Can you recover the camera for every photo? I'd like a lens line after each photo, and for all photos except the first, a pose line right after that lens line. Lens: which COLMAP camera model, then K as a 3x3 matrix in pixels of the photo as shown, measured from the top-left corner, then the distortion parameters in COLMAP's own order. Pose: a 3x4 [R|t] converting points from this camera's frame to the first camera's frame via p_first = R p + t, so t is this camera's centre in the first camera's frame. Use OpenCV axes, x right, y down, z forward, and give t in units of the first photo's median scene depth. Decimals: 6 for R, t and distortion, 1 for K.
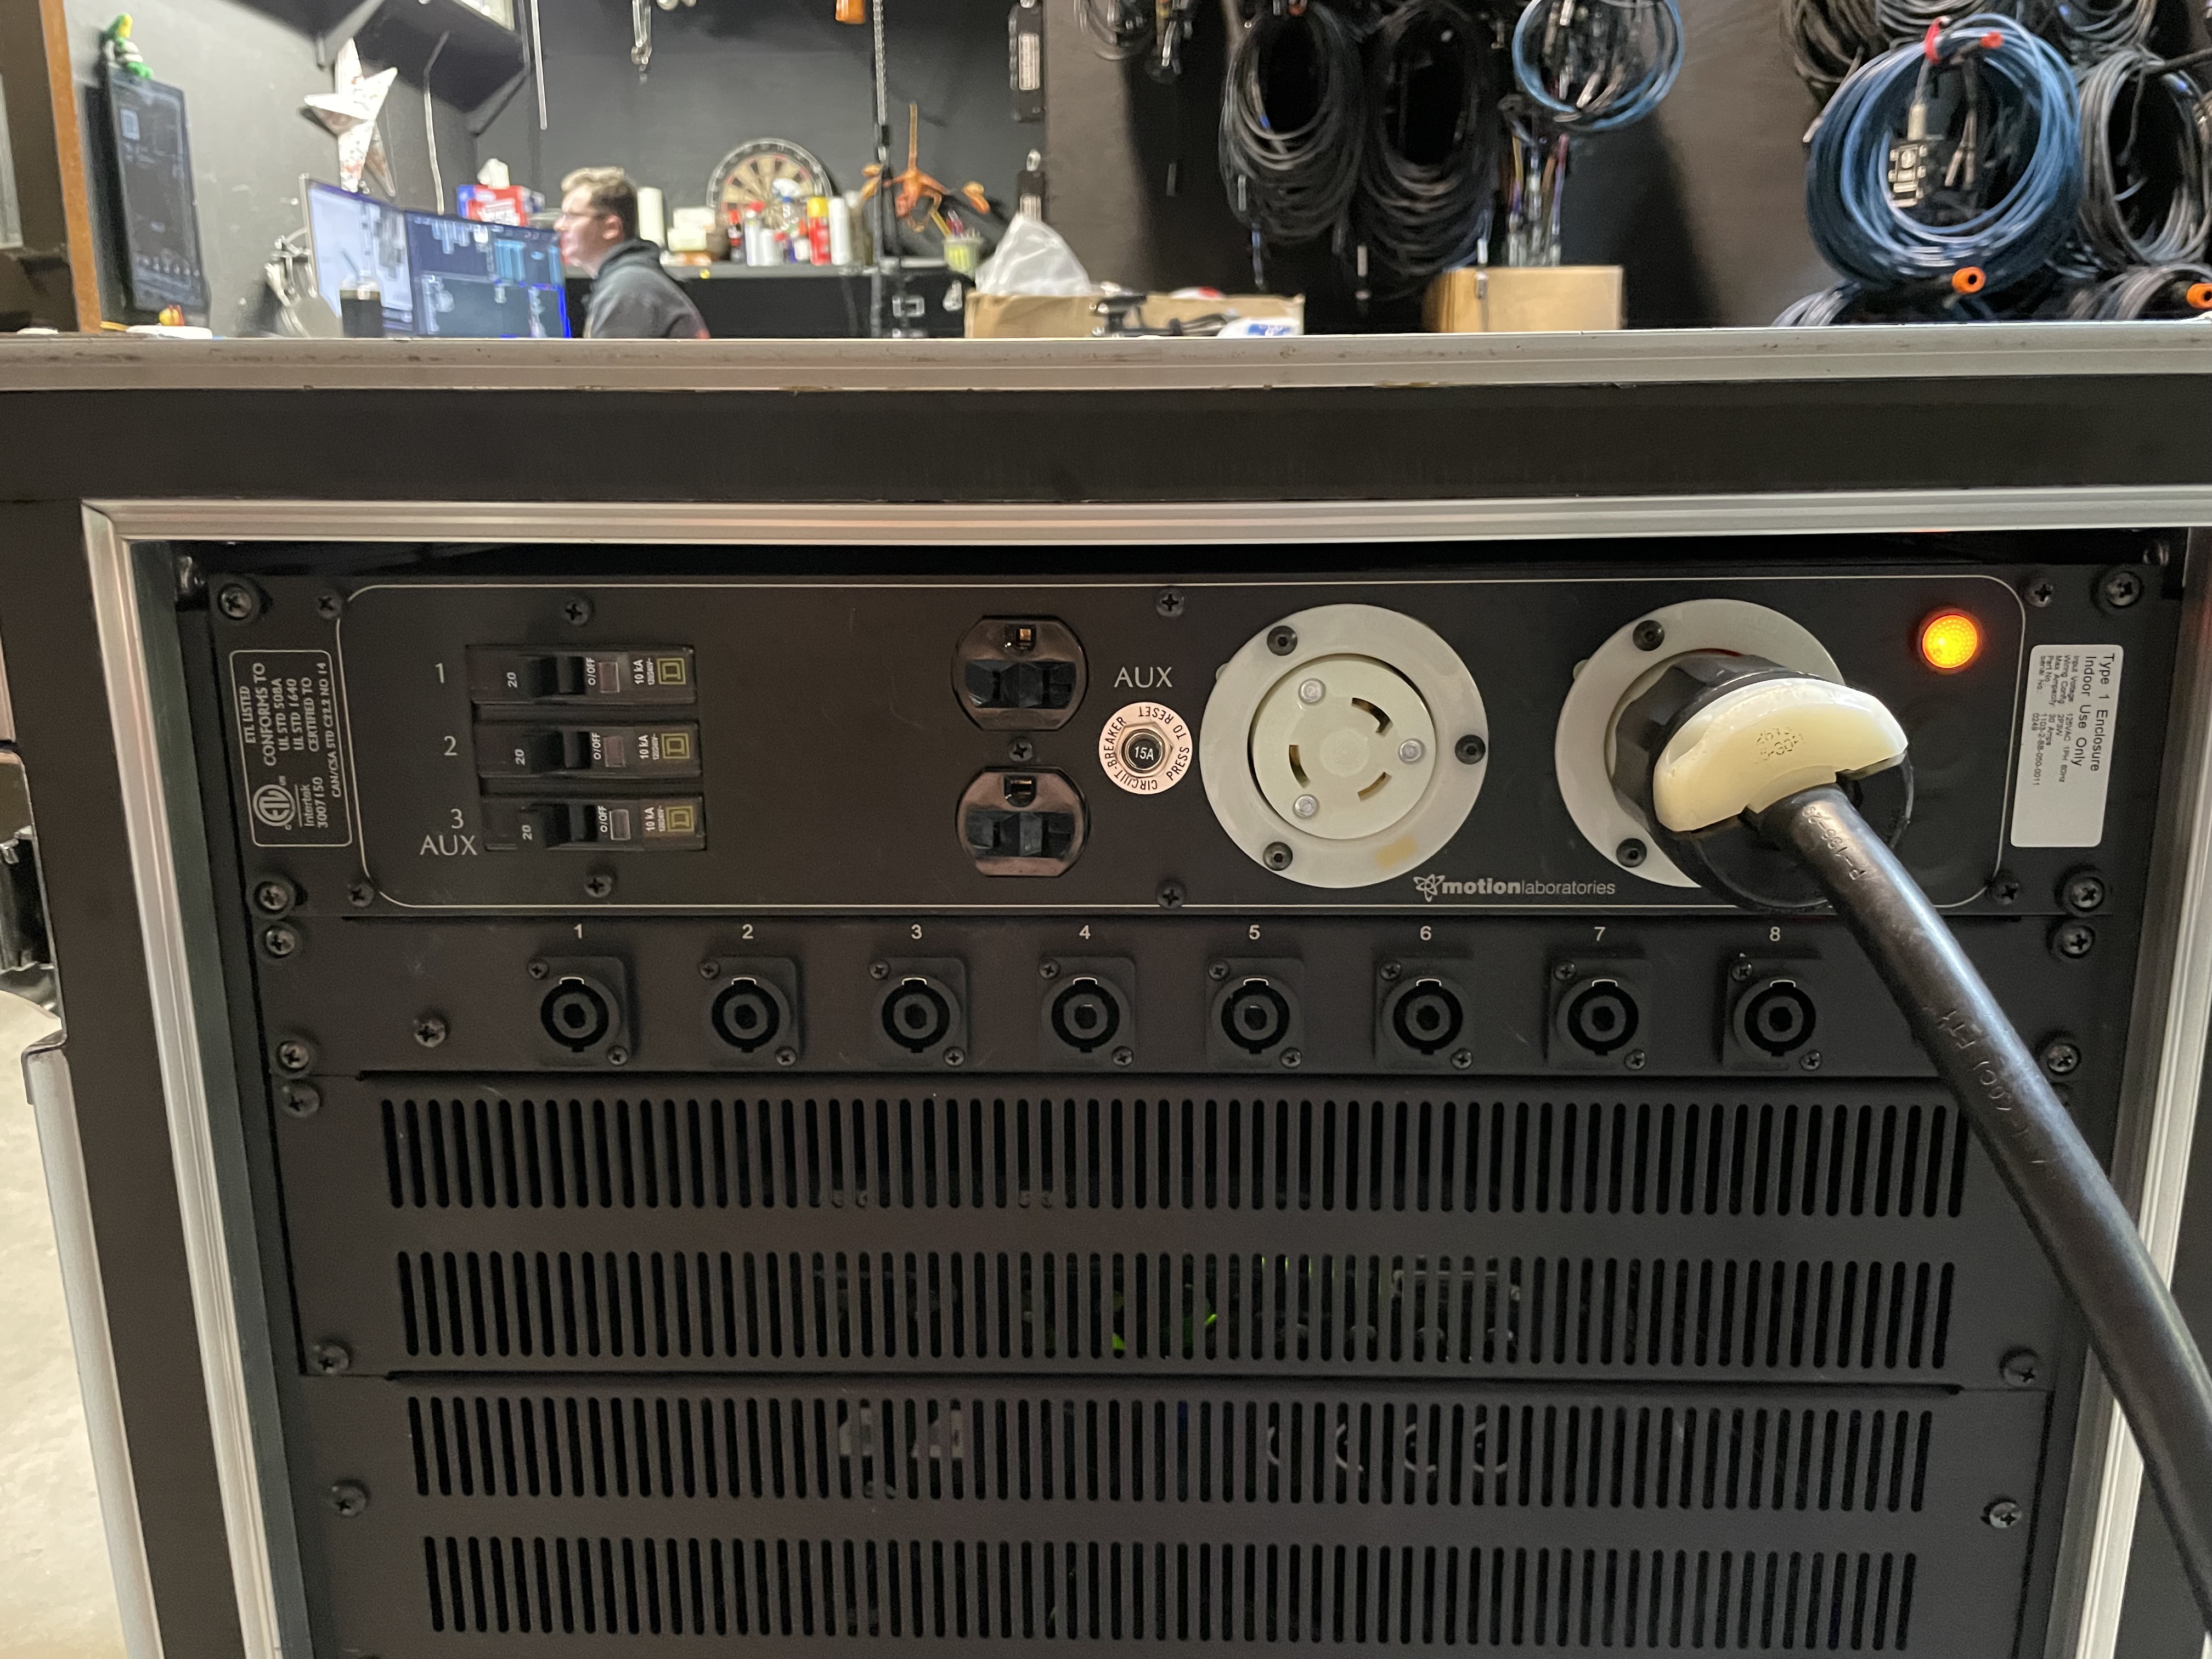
lens RADIAL K [[1720.8, 0, 1113.9], [0, 1720.8, 844.3], [0, 0, 1]] dist [0.095428, -0.121406]
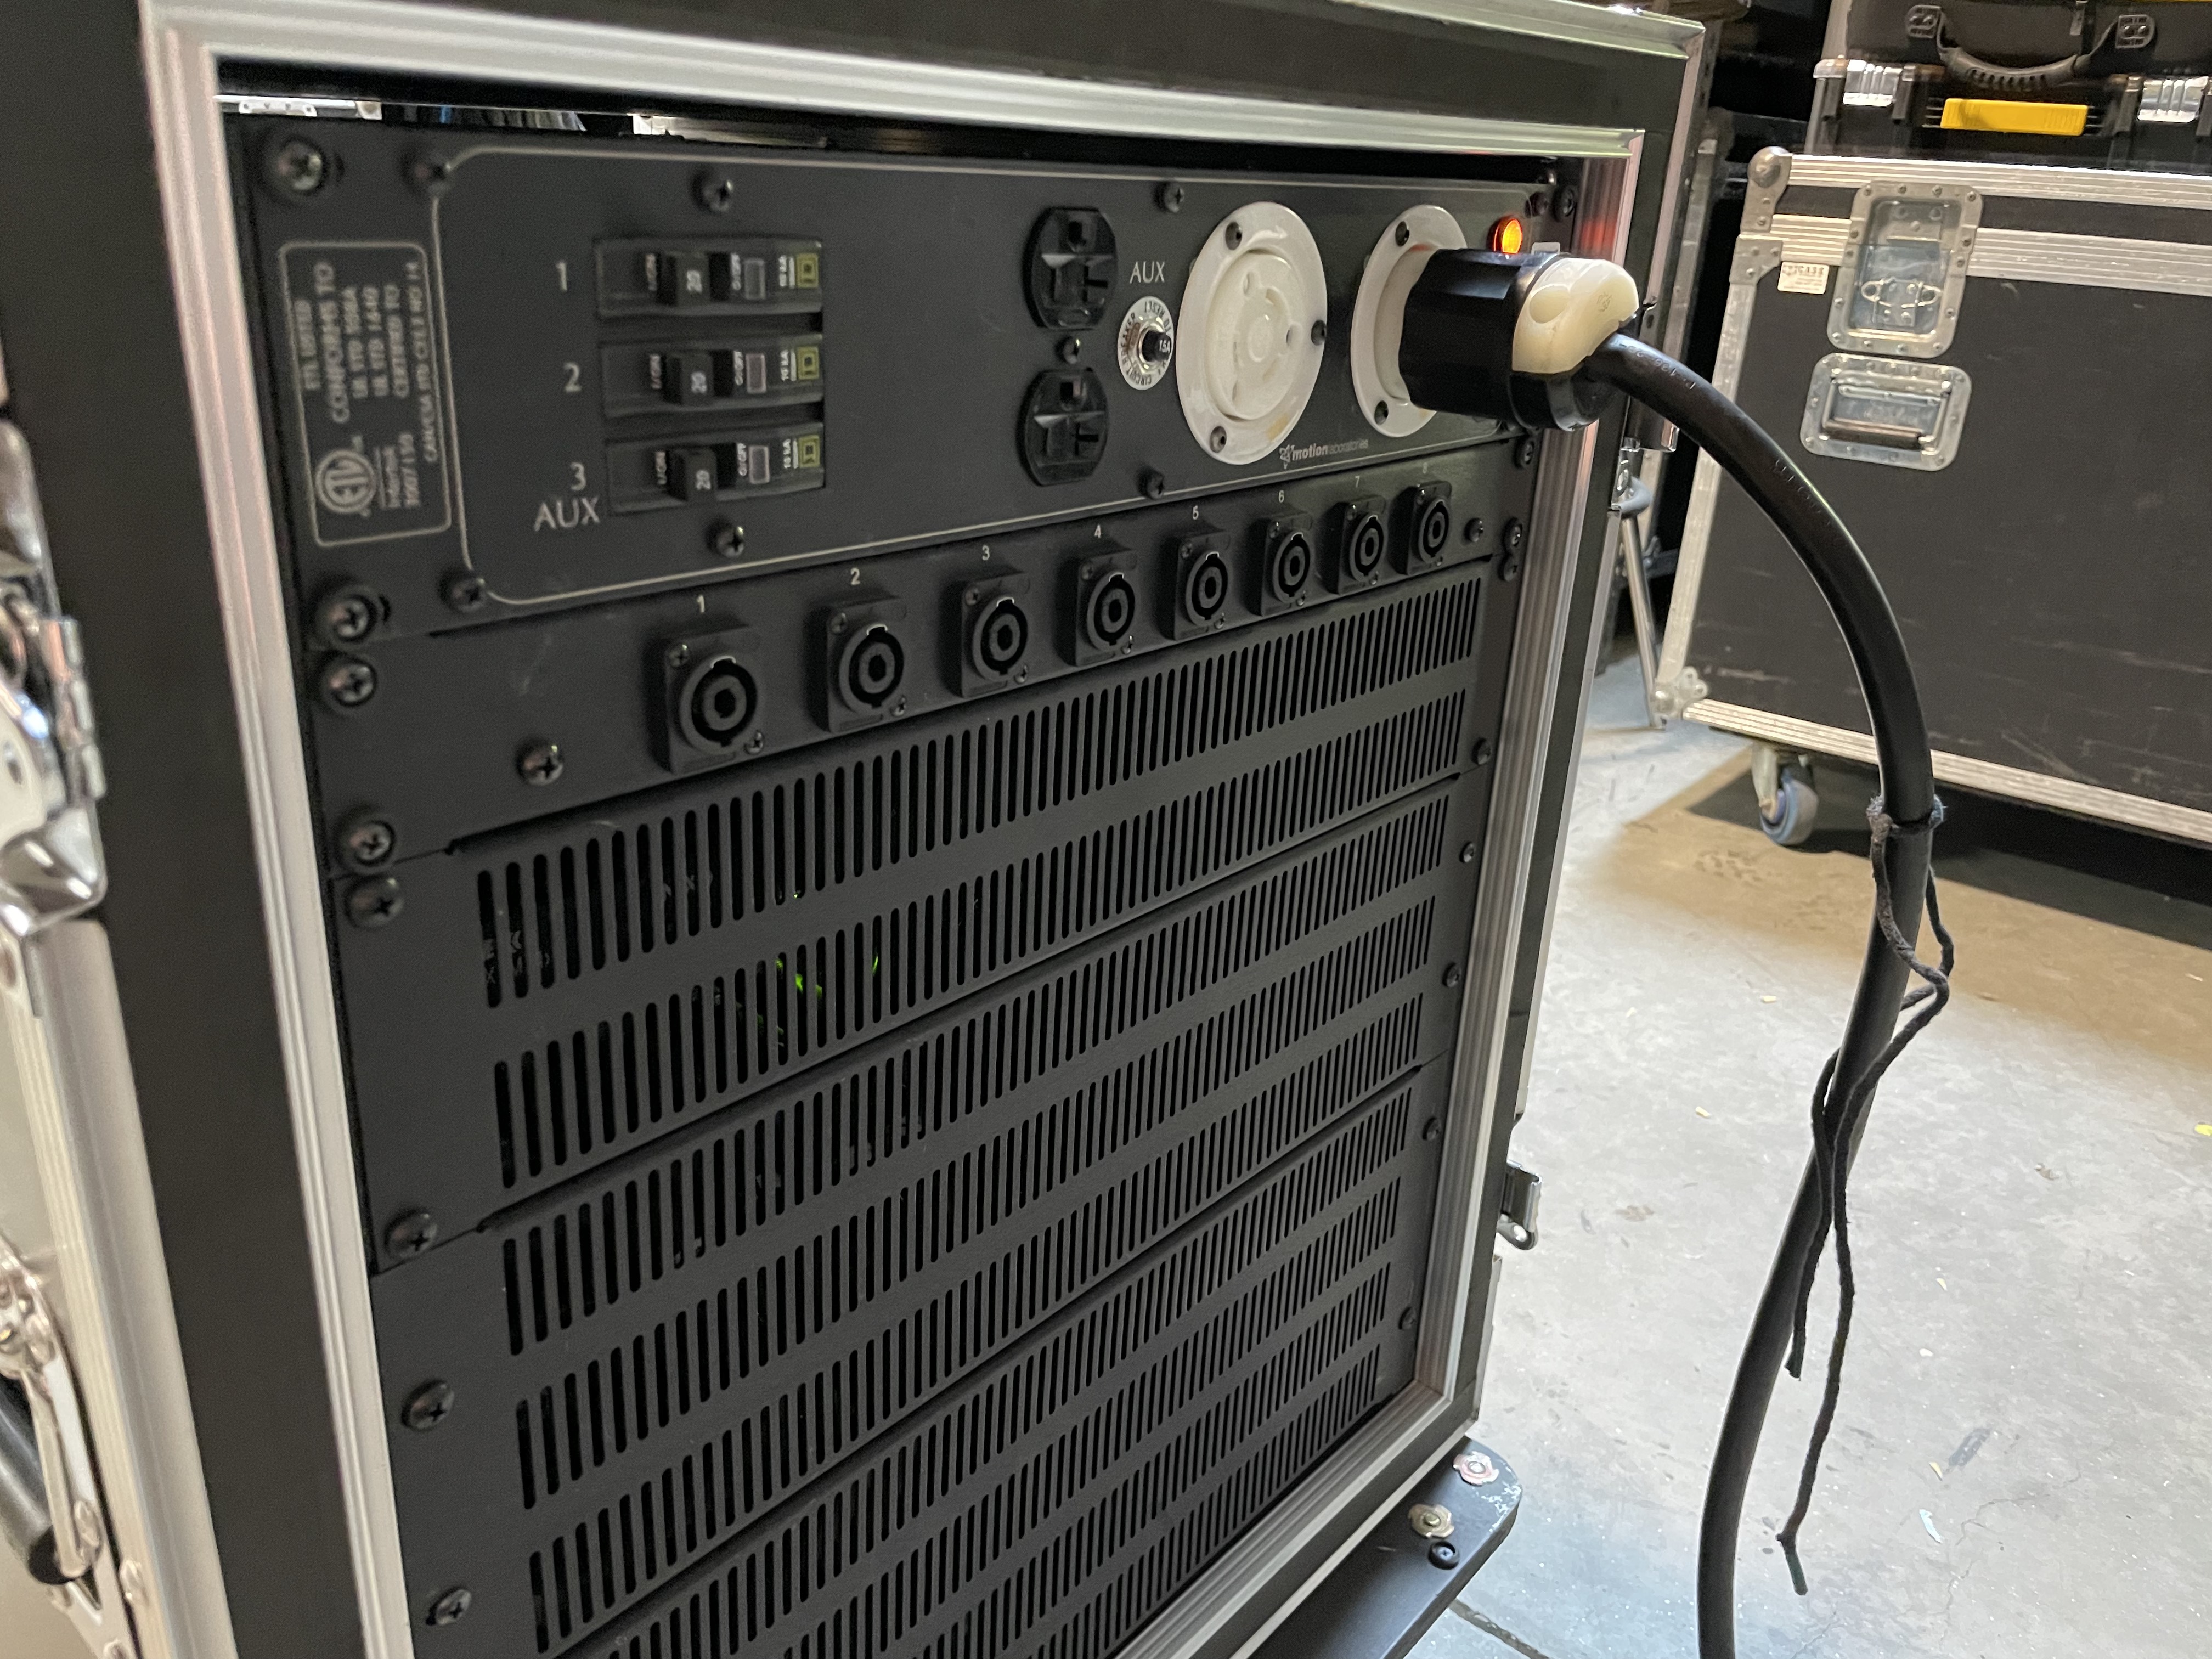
lens RADIAL K [[1720.8, 0, 1107.1], [0, 1720.8, 828.4], [0, 0, 1]] dist [0.095428, -0.121406]
pose [[0.619402, -0.248071, 0.744850, -0.845480], [0.125771, 0.967865, 0.217758, -0.002074], [-0.774934, -0.041199, 0.630698, 0.327304]]
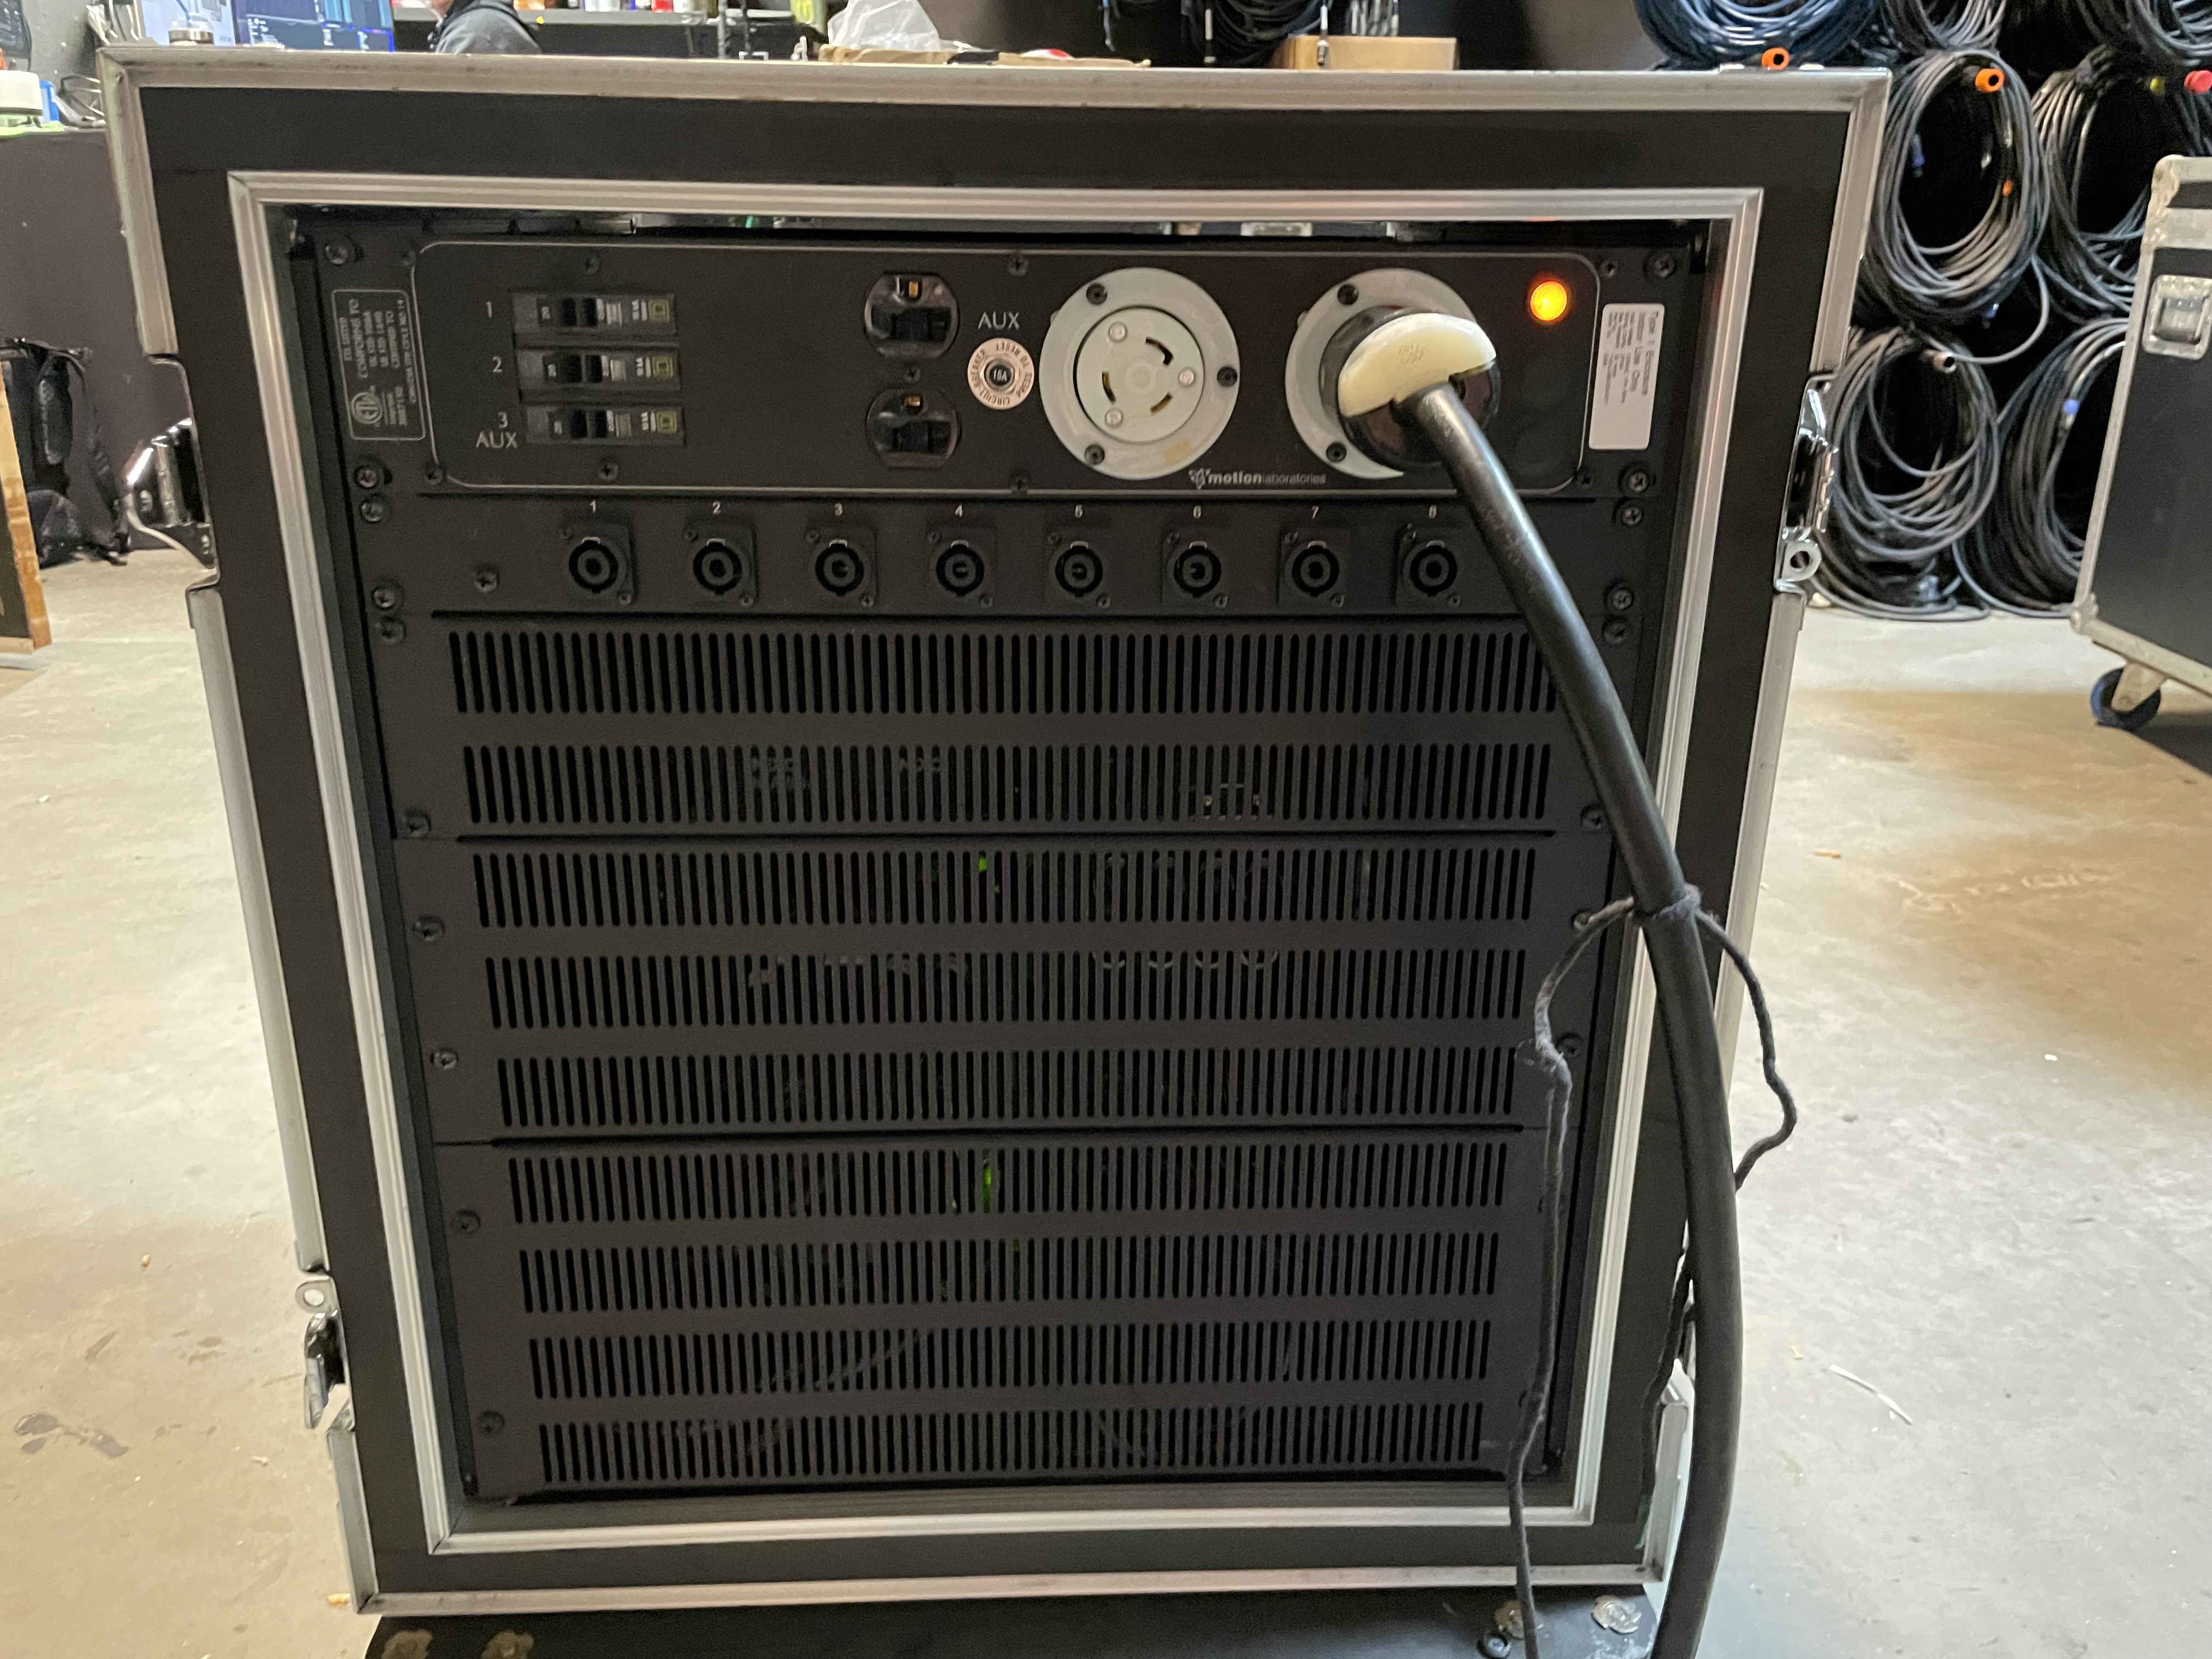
lens RADIAL K [[1720.8, 0, 1096.7], [0, 1720.8, 828.2], [0, 0, 1]] dist [0.095428, -0.121406]
pose [[0.997296, -0.006872, 0.073164, -0.009495], [-0.001137, 0.994056, 0.108868, 0.156828], [-0.073477, -0.108657, 0.991360, -0.446191]]
